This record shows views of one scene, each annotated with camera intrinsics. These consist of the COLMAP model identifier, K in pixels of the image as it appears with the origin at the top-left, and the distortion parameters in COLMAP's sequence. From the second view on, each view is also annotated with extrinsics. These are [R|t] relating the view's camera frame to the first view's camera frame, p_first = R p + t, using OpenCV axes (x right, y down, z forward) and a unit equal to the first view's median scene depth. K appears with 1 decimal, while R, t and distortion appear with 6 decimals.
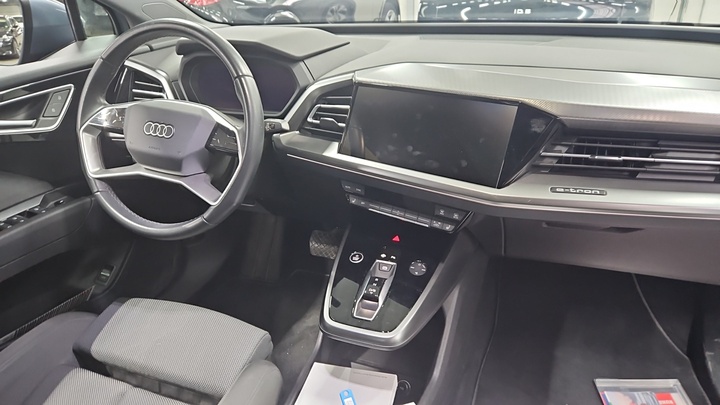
lens RADIAL K [[482.9, 0, 361.0], [0, 482.9, 186.2], [0, 0, 1]] dist [-0.005411, -0.004963]
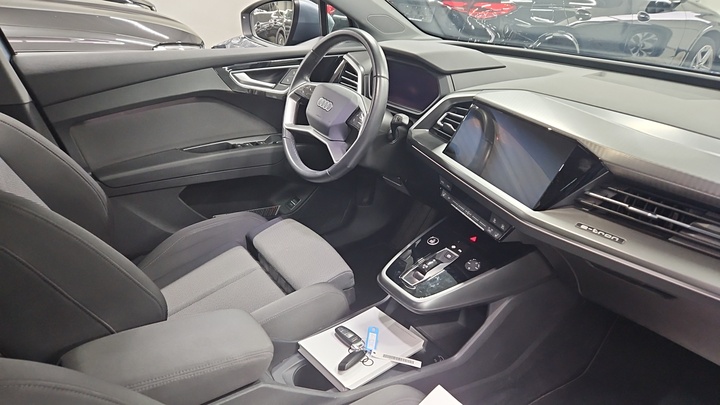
lens RADIAL K [[482.9, 0, 361.0], [0, 482.9, 186.2], [0, 0, 1]] dist [-0.005411, -0.004963]
pose [[0.817471, 0.276561, -0.505228, 0.418927], [-0.286868, 0.956137, 0.059230, -0.000898], [0.499448, 0.096515, 0.860951, -0.134781]]
